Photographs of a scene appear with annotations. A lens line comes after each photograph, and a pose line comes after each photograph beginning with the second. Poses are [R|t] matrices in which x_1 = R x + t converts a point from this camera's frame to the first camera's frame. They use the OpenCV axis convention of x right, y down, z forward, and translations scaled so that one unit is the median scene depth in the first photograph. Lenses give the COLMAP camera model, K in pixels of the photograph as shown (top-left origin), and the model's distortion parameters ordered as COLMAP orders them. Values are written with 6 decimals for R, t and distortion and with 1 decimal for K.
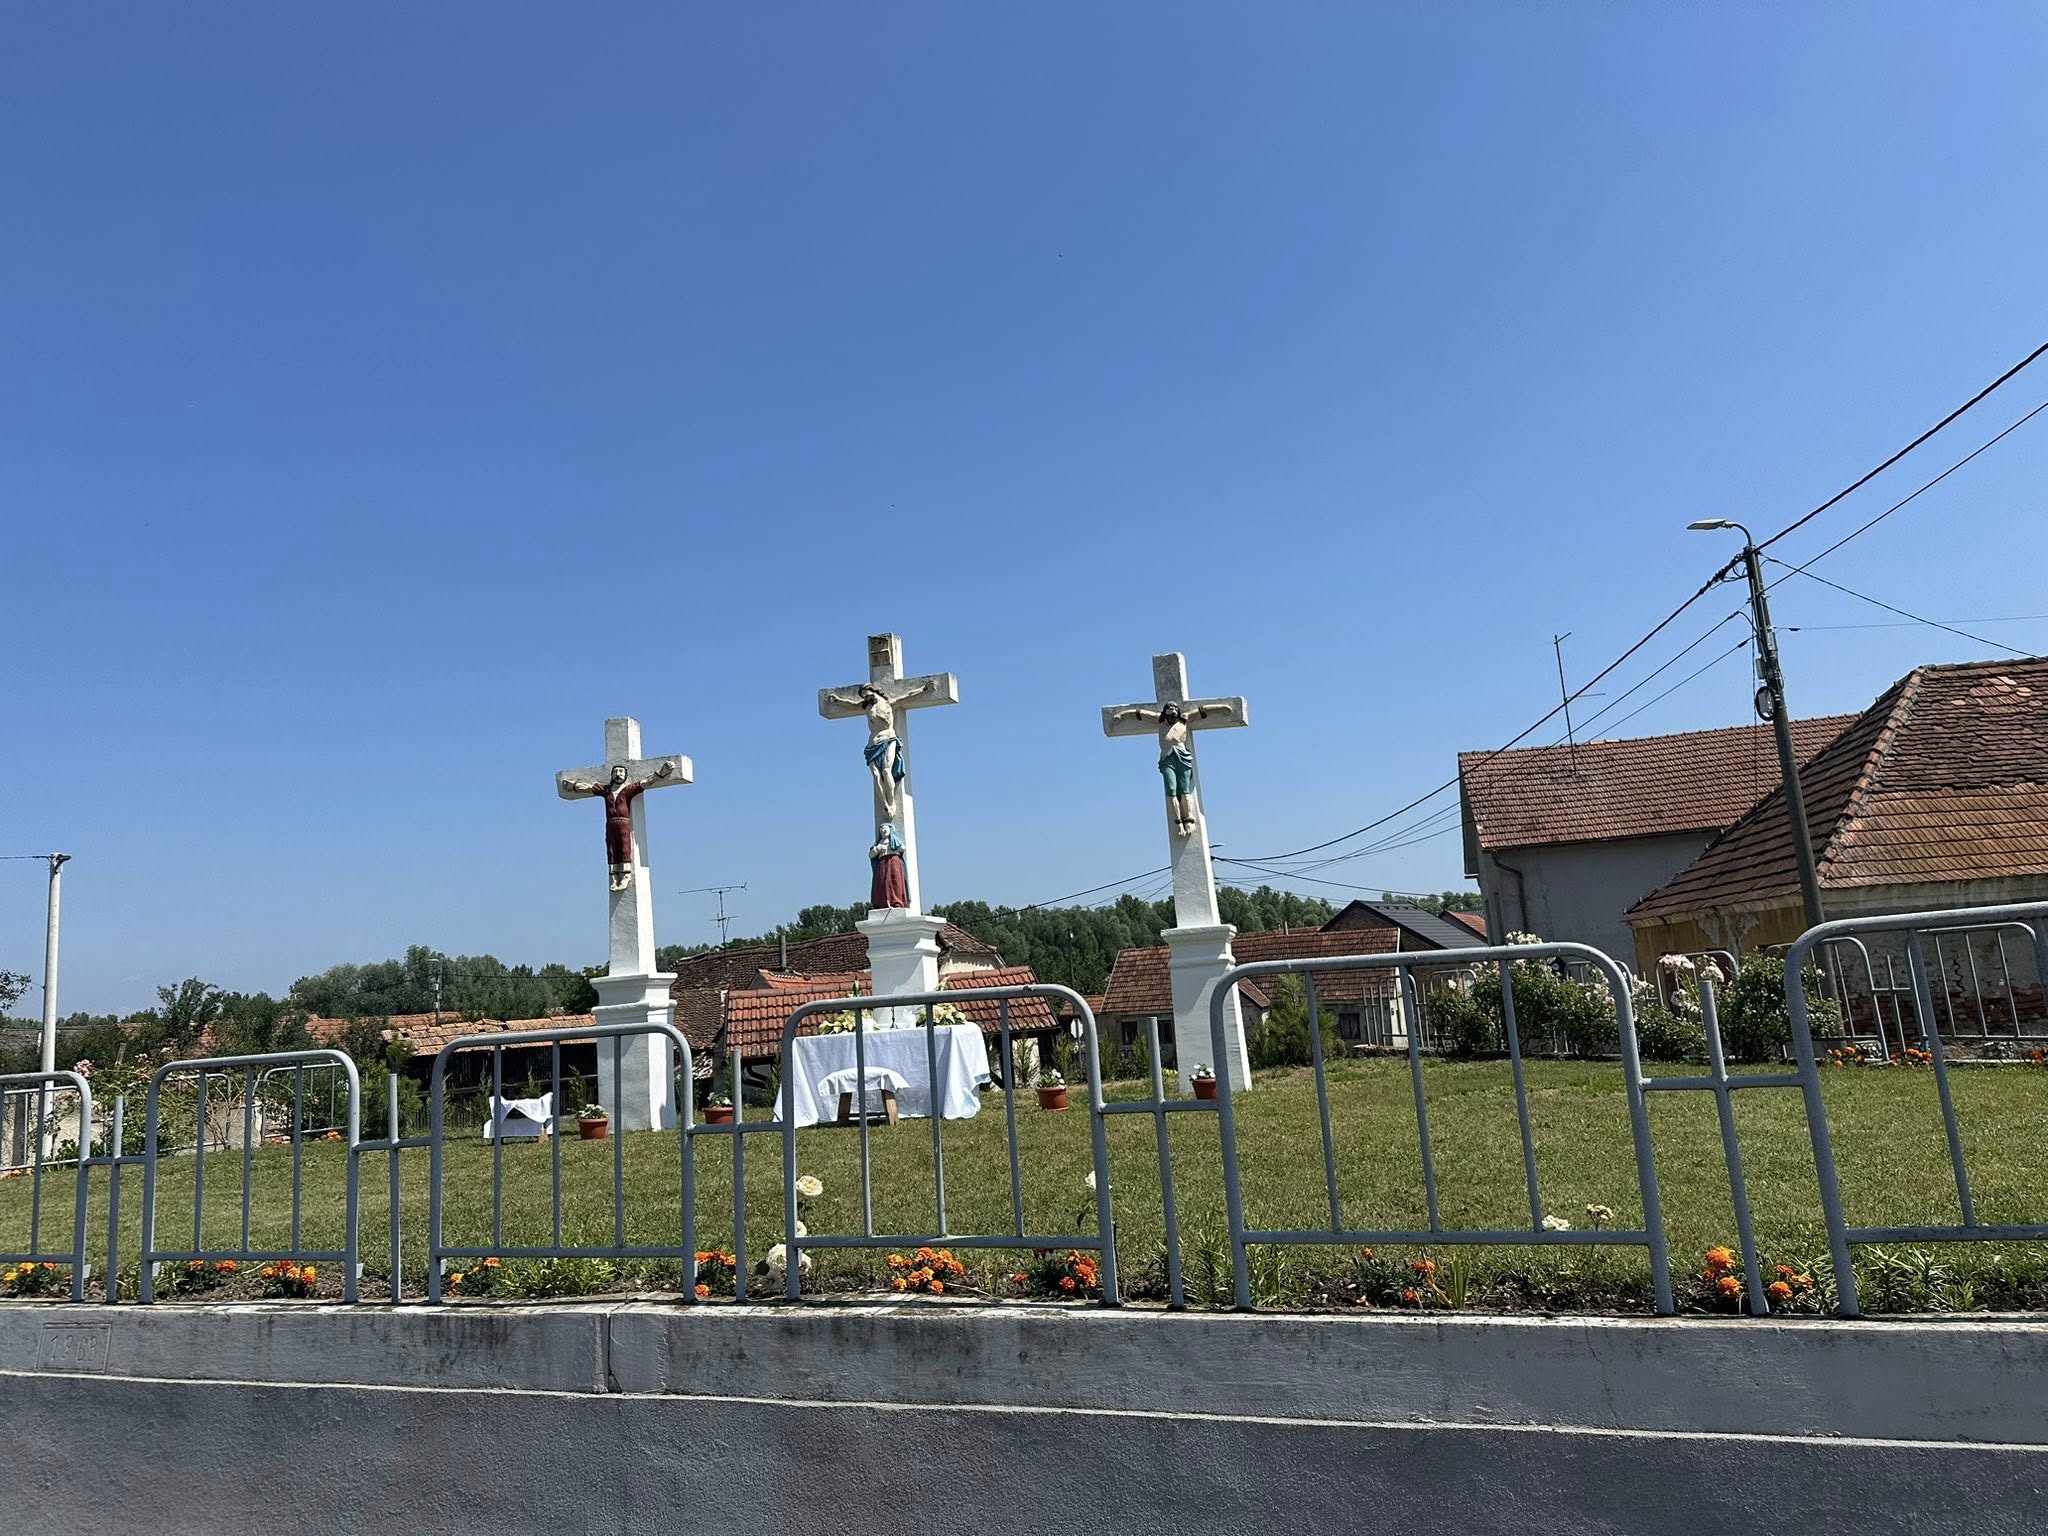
lens RADIAL K [[1515.0, 0, 1024.0], [0, 1515.0, 768.0], [0, 0, 1]] dist [0.001008, 0.000172]
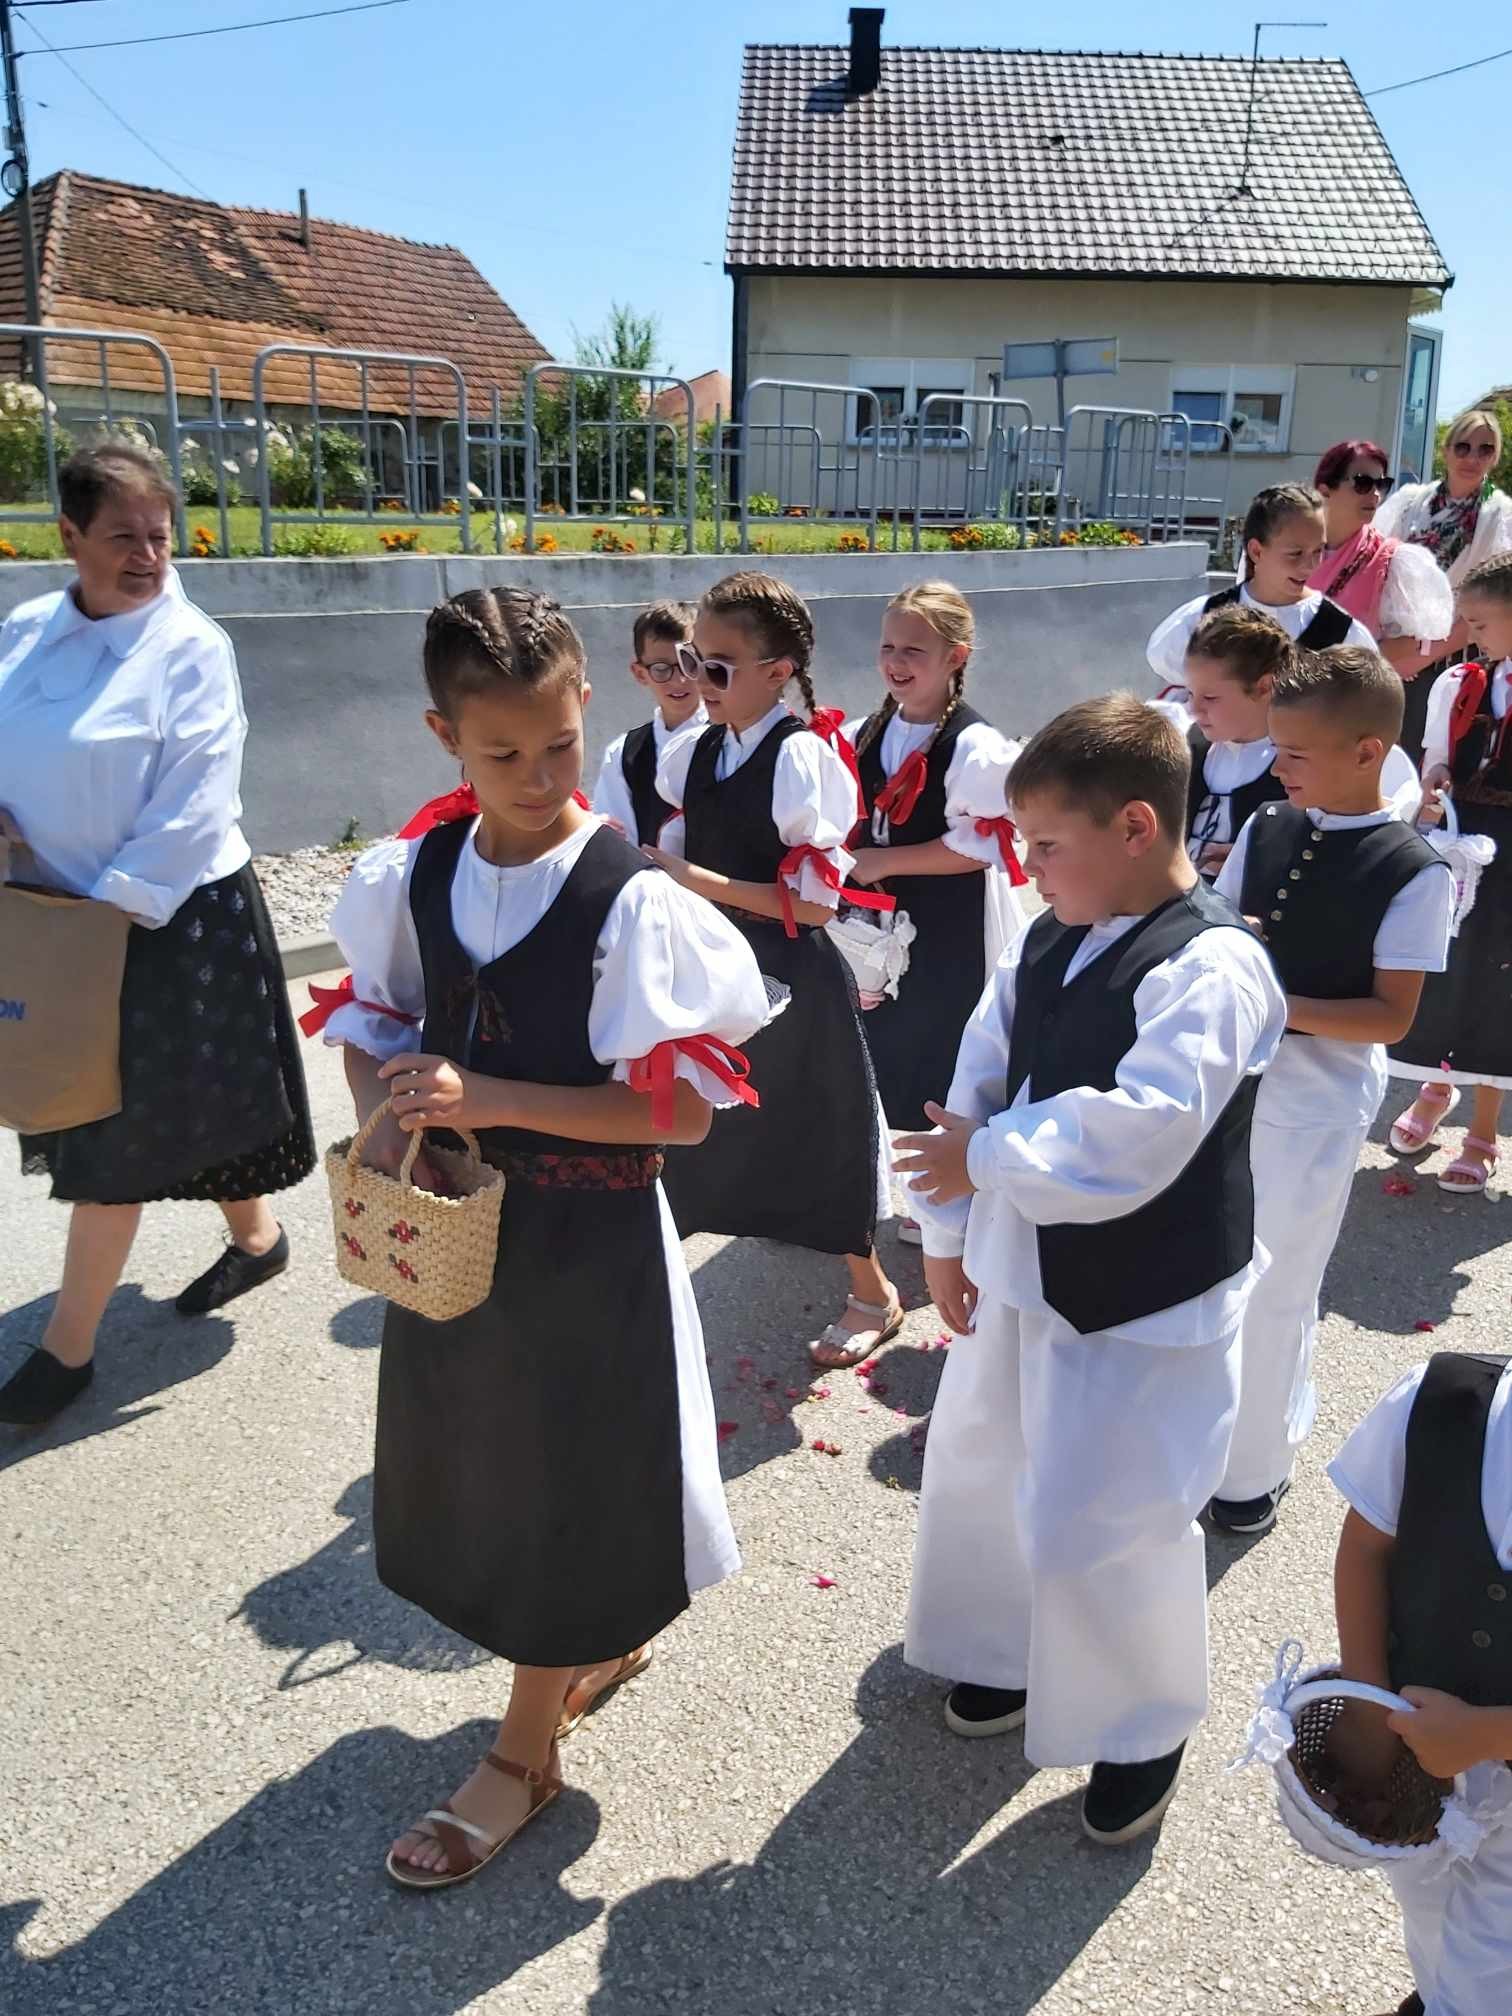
lens RADIAL K [[1491.3, 0, 756.0], [0, 1491.3, 1008.0], [0, 0, 1]] dist [0.001008, 0.000172]
pose [[0.465624, -0.216104, 0.858192, -0.218194], [-0.192872, 0.921638, 0.336726, 0.031409], [-0.863710, -0.322309, 0.387456, 0.002797]]
